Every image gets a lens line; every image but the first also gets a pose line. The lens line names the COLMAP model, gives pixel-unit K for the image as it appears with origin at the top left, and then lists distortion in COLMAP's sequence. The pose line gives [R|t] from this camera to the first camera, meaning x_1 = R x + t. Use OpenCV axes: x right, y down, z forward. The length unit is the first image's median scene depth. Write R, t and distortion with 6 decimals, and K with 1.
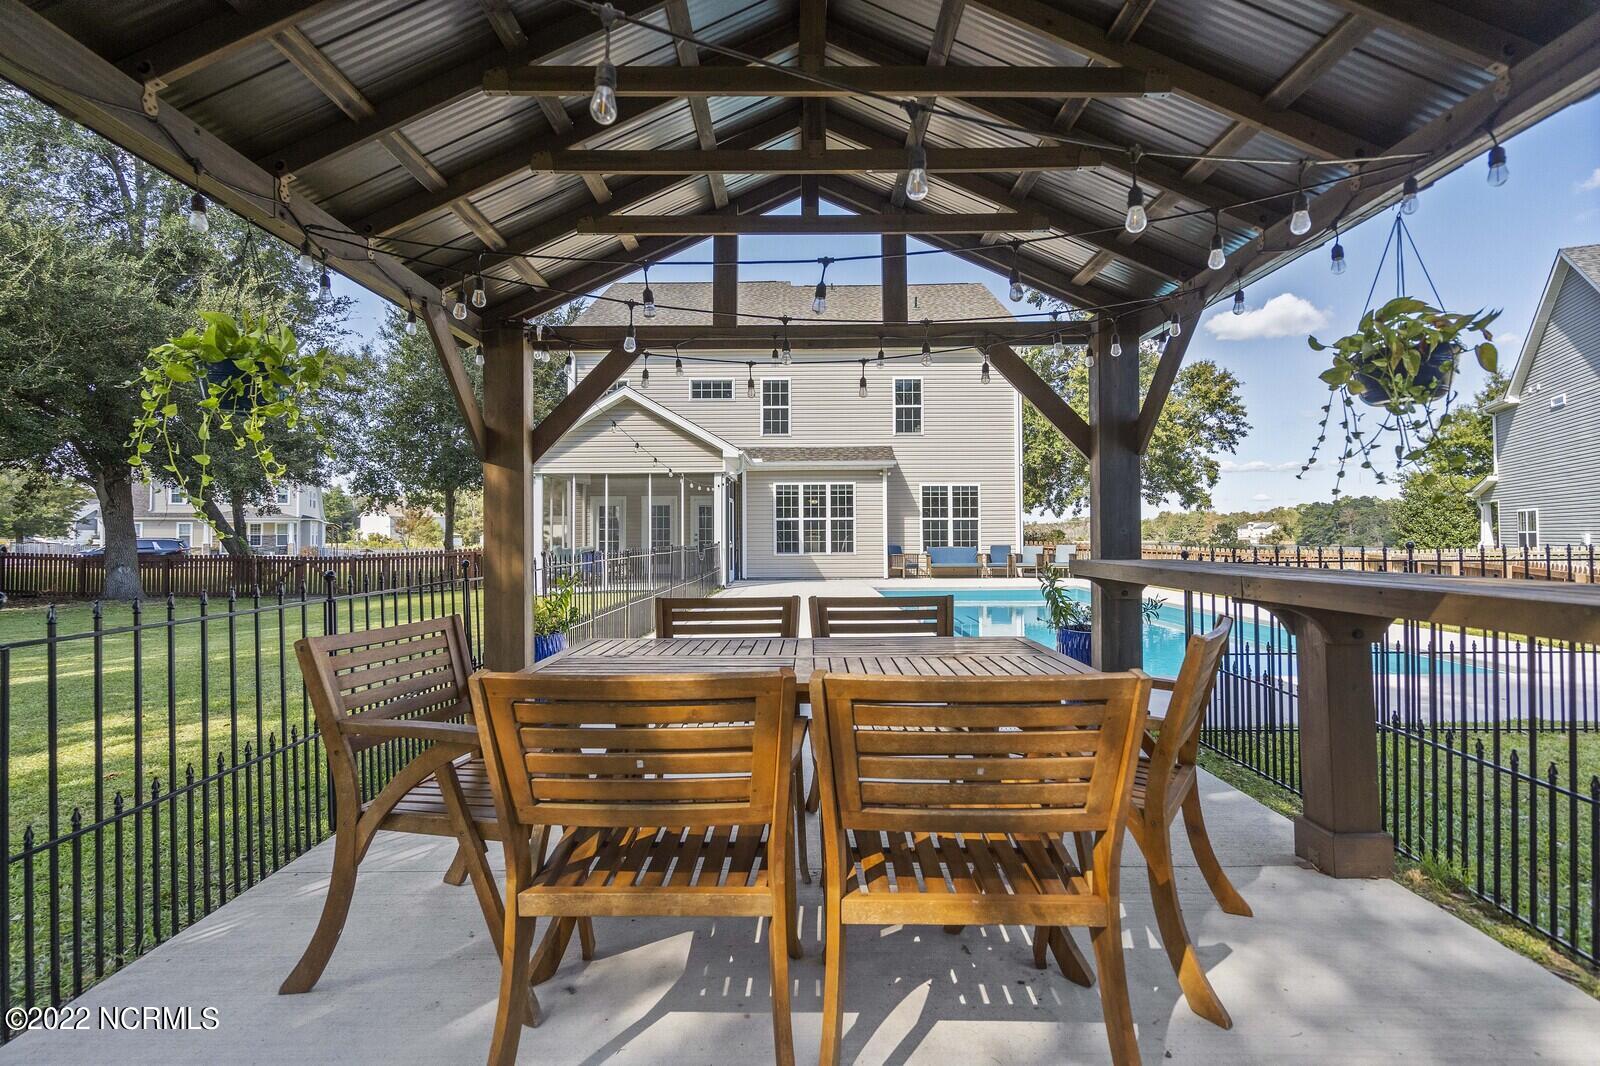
lens RADIAL K [[783.2, 0, 806.8], [0, 783.2, 516.1], [0, 0, 1]] dist [0.000512, -0.000043]
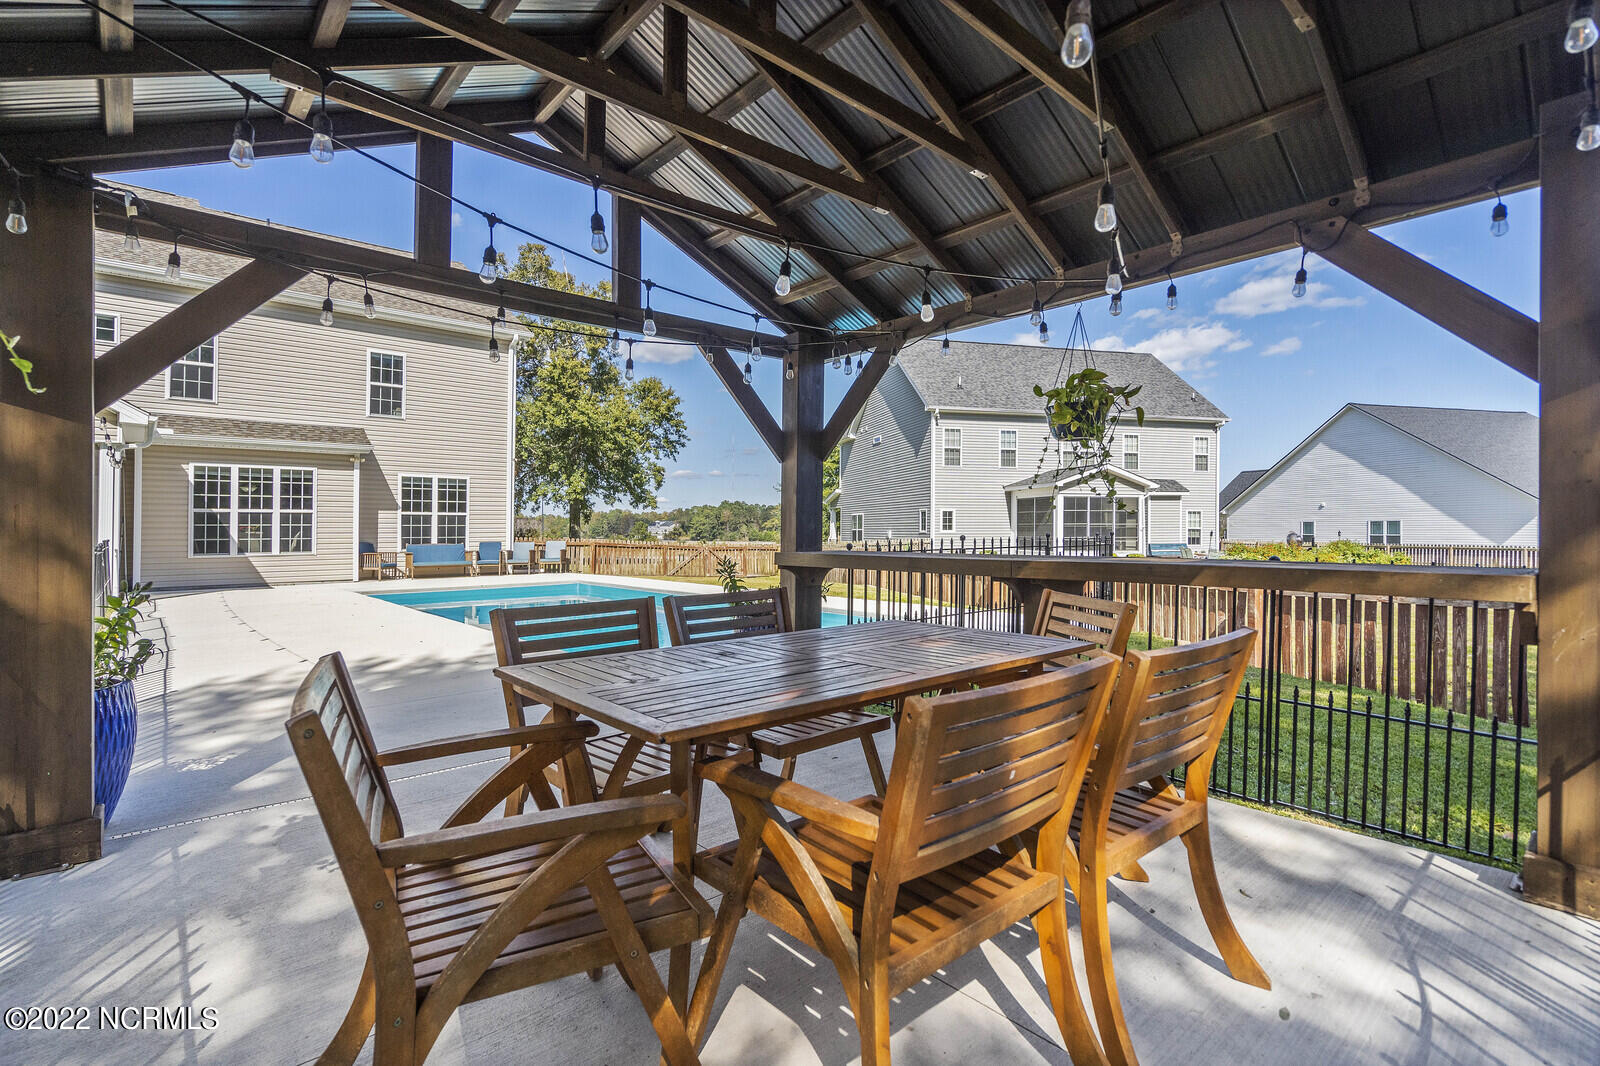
lens RADIAL K [[759.7, 0, 813.9], [0, 759.7, 508.0], [0, 0, 1]] dist [-0.002787, 0.000860]
pose [[0.746397, 0.022306, 0.665127, -0.076287], [-0.017816, 0.999750, -0.013535, 0.001027], [-0.665262, -0.001748, 0.746608, 0.042792]]
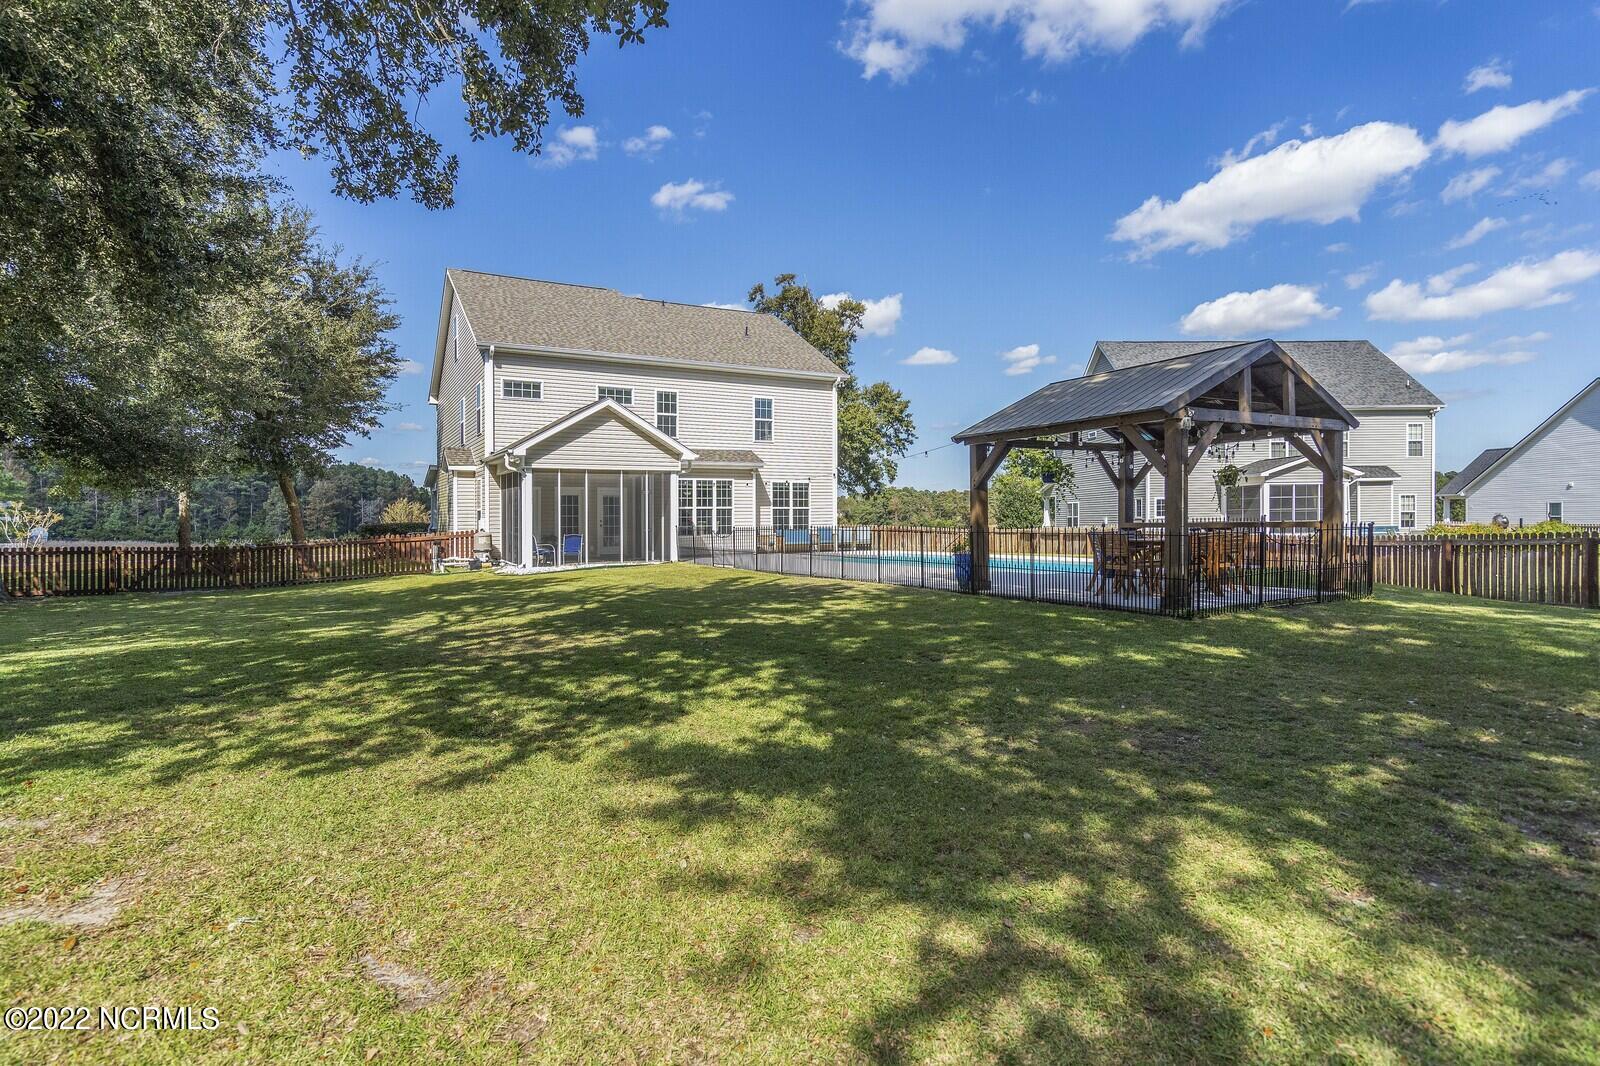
lens RADIAL K [[894.9, 0, 839.1], [0, 894.9, 533.8], [0, 0, 1]] dist [0.003501, -0.000200]
pose [[0.841855, -0.013801, 0.539527, -0.555010], [-0.004941, 0.999434, 0.033274, -0.003351], [-0.539681, -0.030678, 0.841311, -0.298914]]
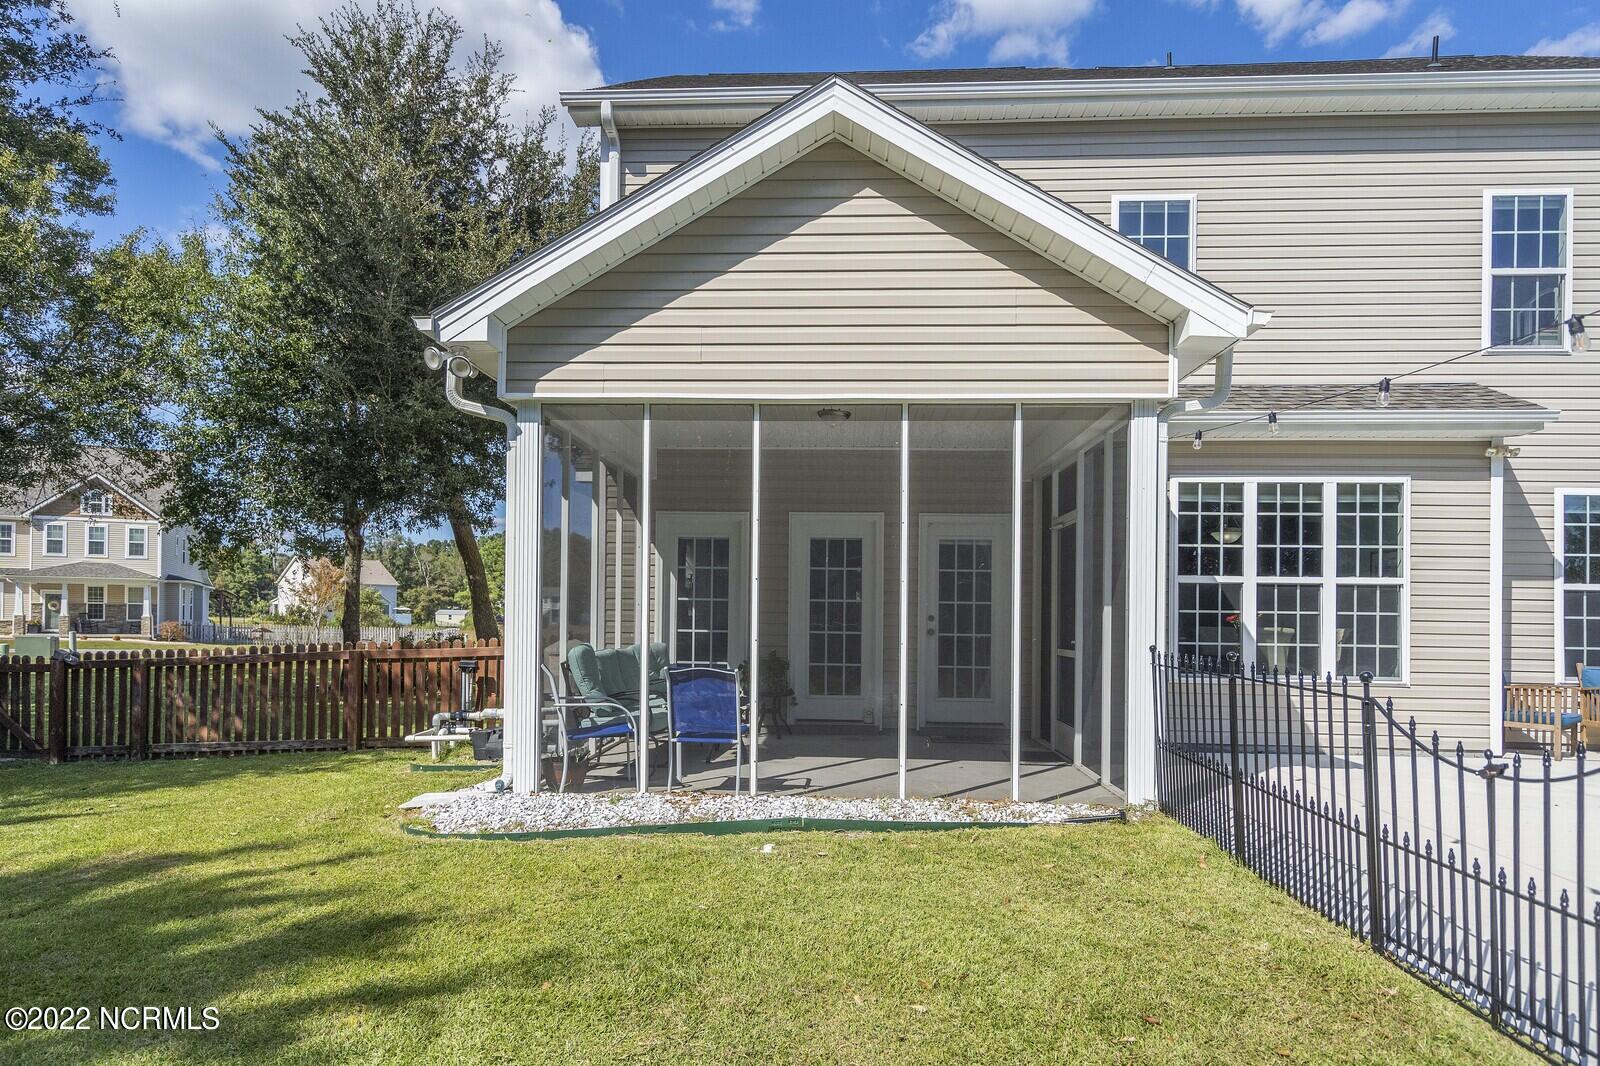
lens RADIAL K [[924.1, 0, 723.1], [0, 924.1, 606.7], [0, 0, 1]] dist [-0.021034, 0.017609]
pose [[0.994928, 0.018237, -0.098921, -0.192098], [-0.017054, 0.999773, 0.012788, 0.013781], [0.099132, -0.011036, 0.995013, 0.544080]]
